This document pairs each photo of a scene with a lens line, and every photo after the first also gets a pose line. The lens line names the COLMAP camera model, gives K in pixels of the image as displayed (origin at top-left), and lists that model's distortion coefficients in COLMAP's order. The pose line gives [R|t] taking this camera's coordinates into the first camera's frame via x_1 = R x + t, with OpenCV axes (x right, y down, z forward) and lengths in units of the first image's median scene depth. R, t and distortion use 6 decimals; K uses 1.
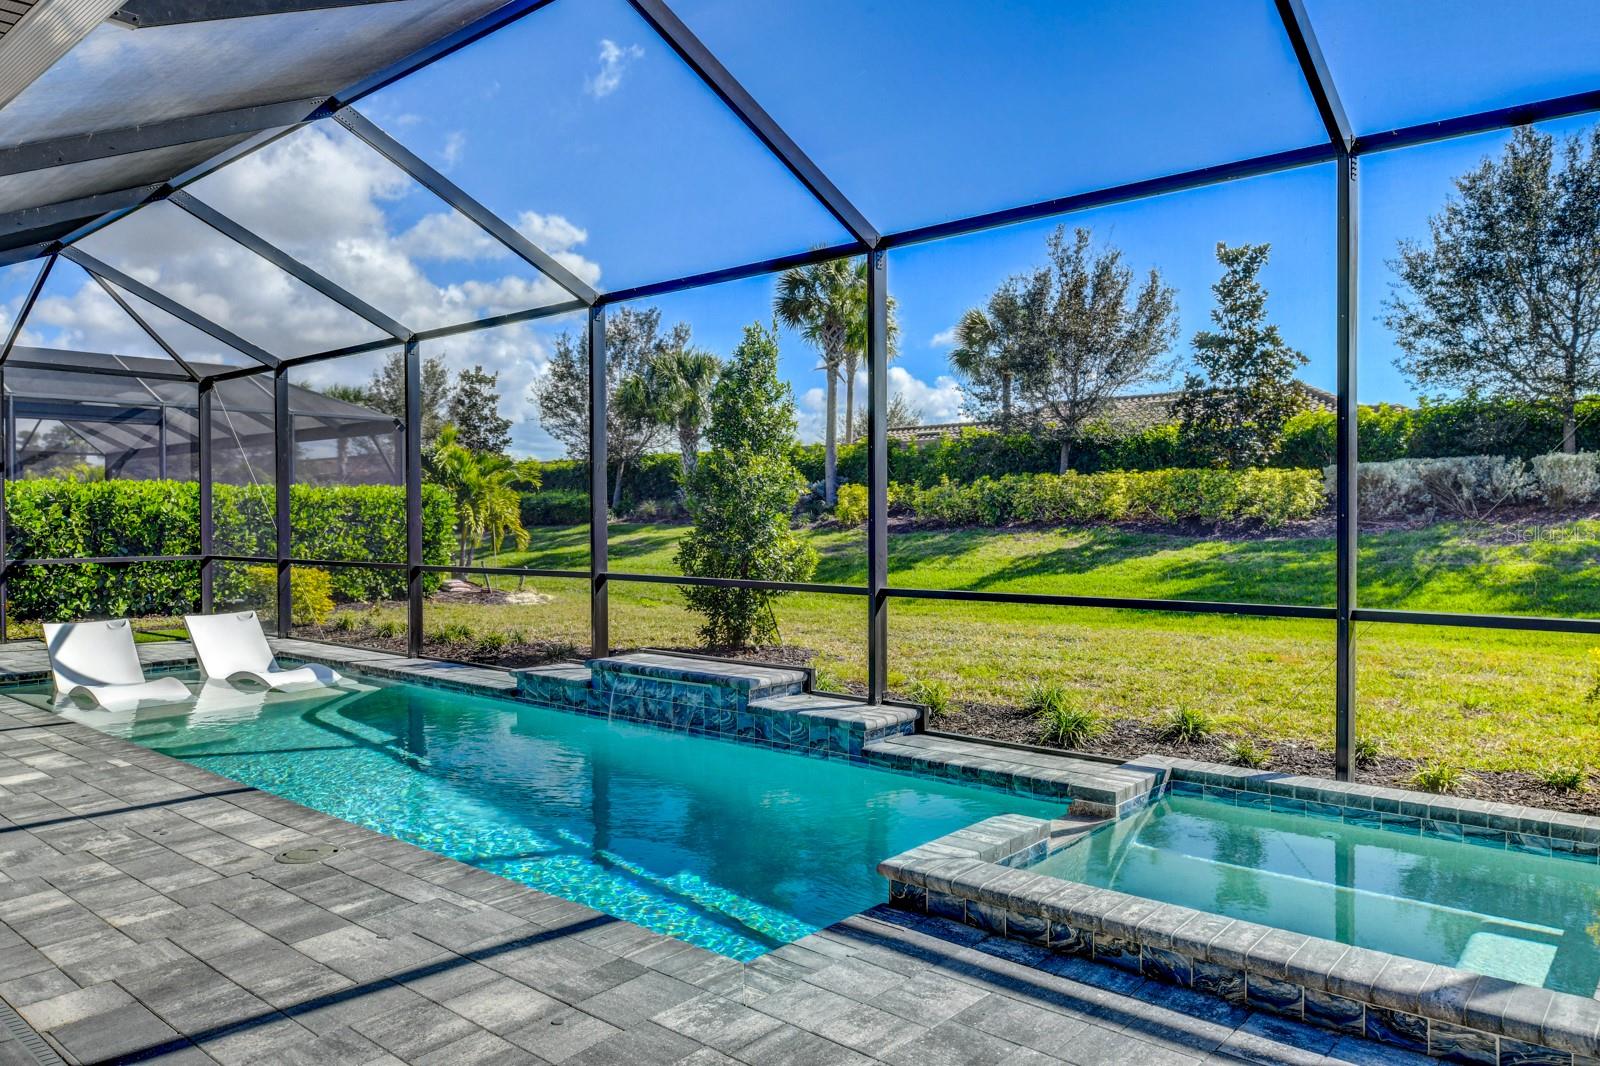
lens RADIAL K [[1115.1, 0, 906.8], [0, 1115.1, 518.3], [0, 0, 1]] dist [-0.007431, -0.006331]
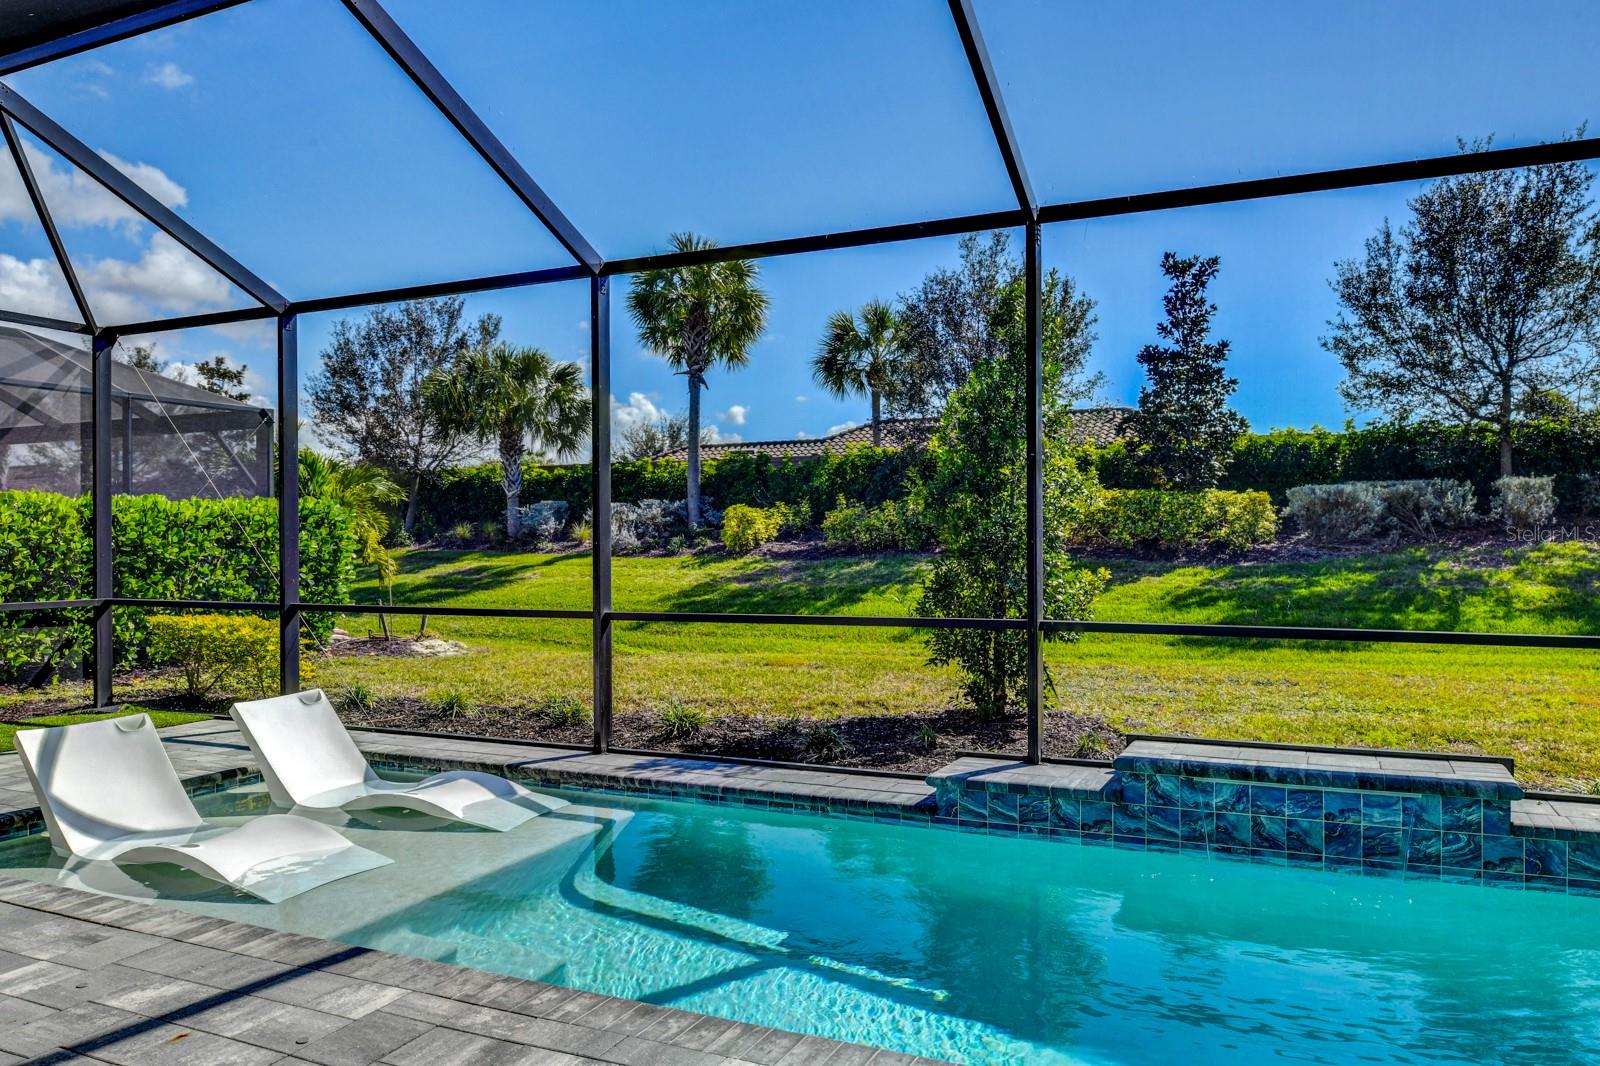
lens RADIAL K [[1115.1, 0, 856.7], [0, 1115.1, 542.0], [0, 0, 1]] dist [-0.007431, -0.006331]
pose [[0.967253, -0.001545, 0.253810, -0.241592], [0.001973, 0.999997, -0.001429, 0.000827], [-0.253807, 0.001882, 0.967253, 0.166213]]
